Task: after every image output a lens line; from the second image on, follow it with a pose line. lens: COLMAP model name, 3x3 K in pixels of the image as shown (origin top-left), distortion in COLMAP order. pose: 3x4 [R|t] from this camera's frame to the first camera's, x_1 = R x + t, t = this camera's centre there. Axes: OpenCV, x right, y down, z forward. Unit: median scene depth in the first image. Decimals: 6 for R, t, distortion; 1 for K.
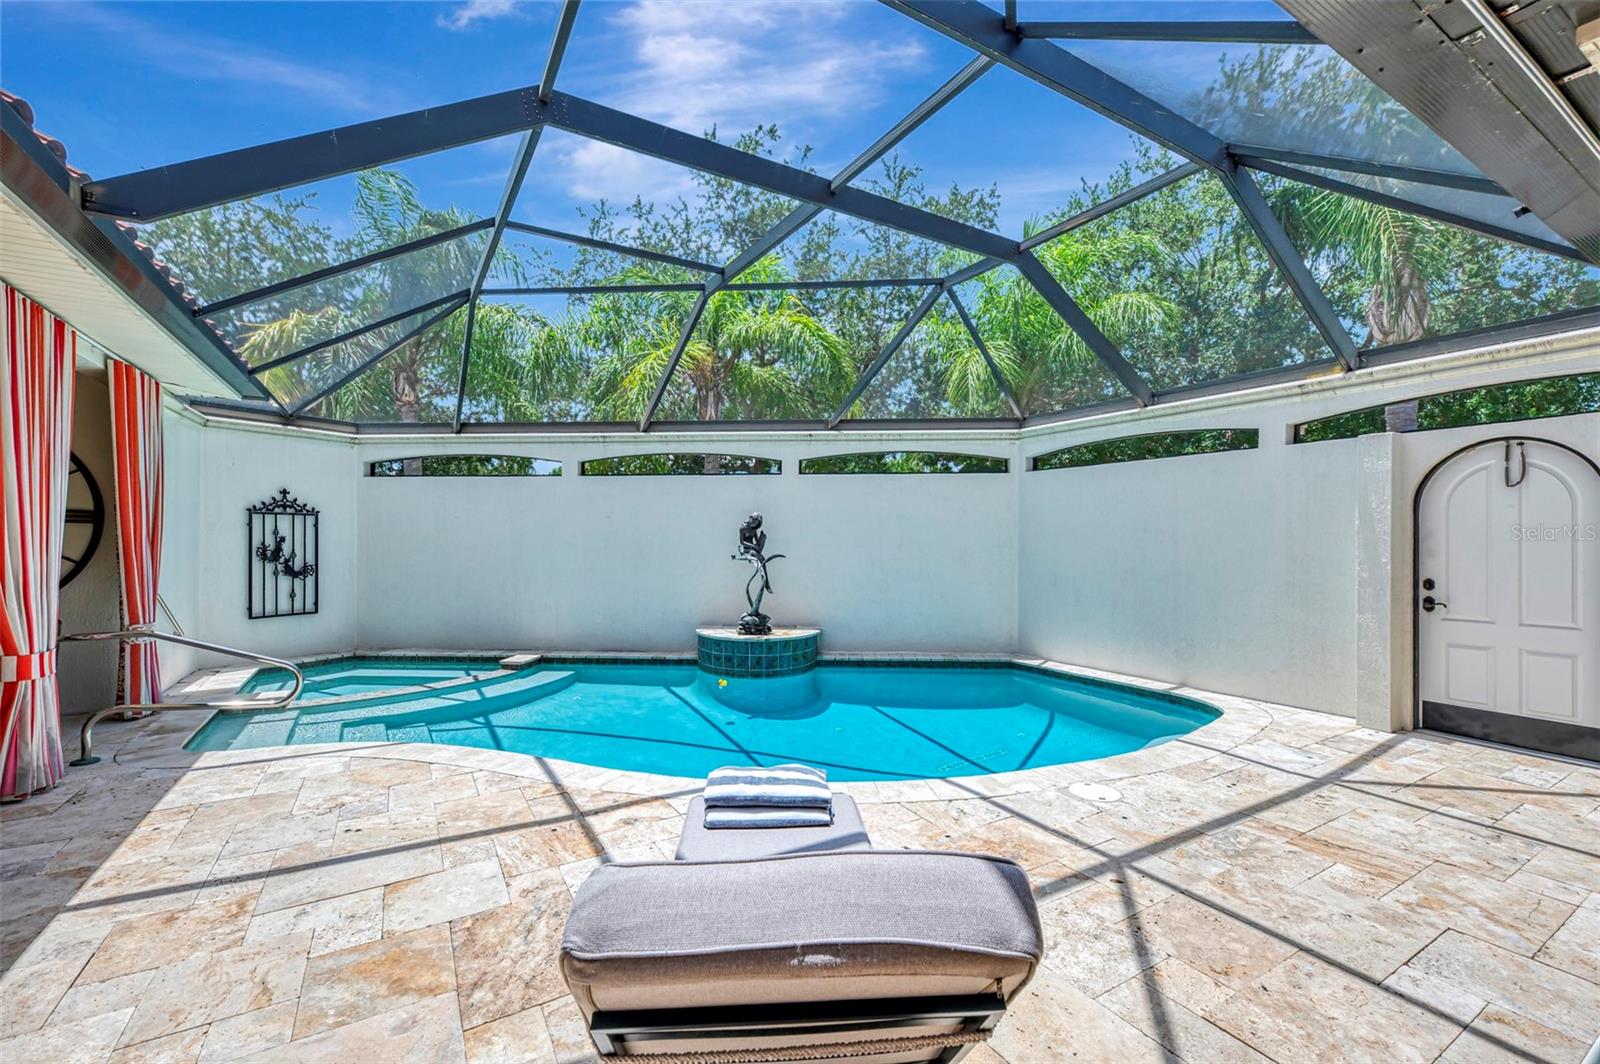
lens RADIAL K [[672.0, 0, 803.0], [0, 672.0, 539.8], [0, 0, 1]] dist [0.003303, 0.000625]
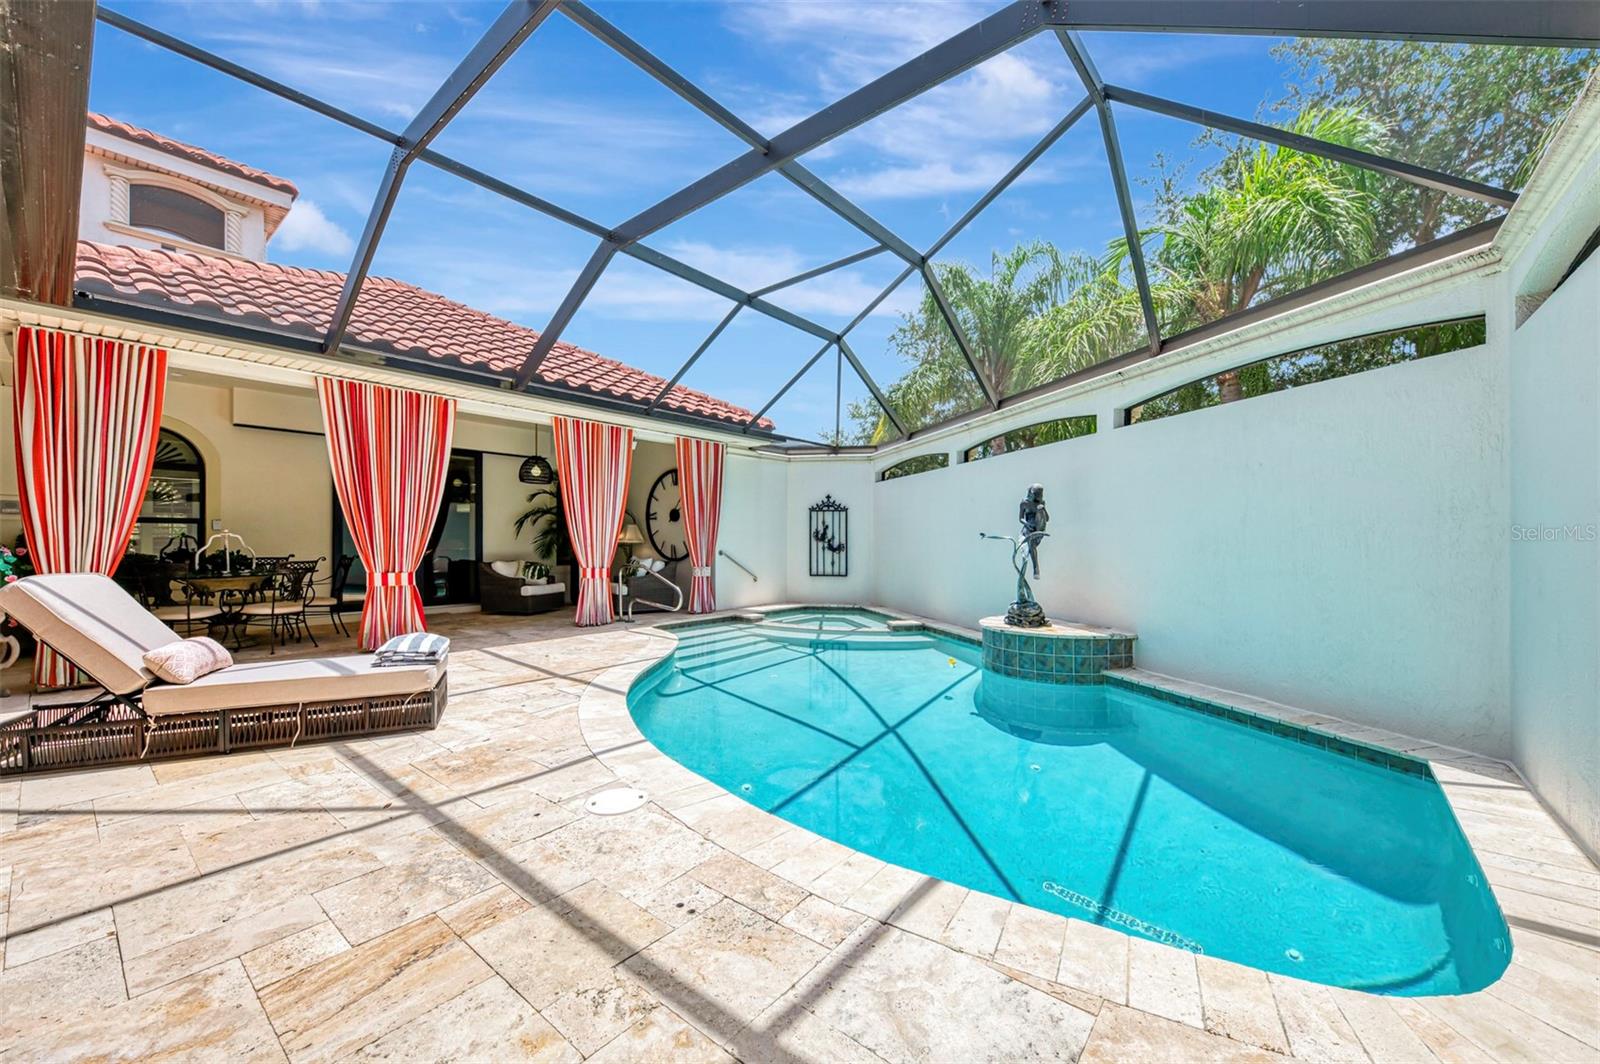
lens RADIAL K [[616.4, 0, 792.7], [0, 616.4, 538.6], [0, 0, 1]] dist [0.001831, -0.000397]
pose [[0.331583, -0.003617, -0.943419, 1.119697], [-0.000391, 0.999992, -0.003971, 0.064173], [0.943426, 0.001685, 0.331579, 0.899240]]
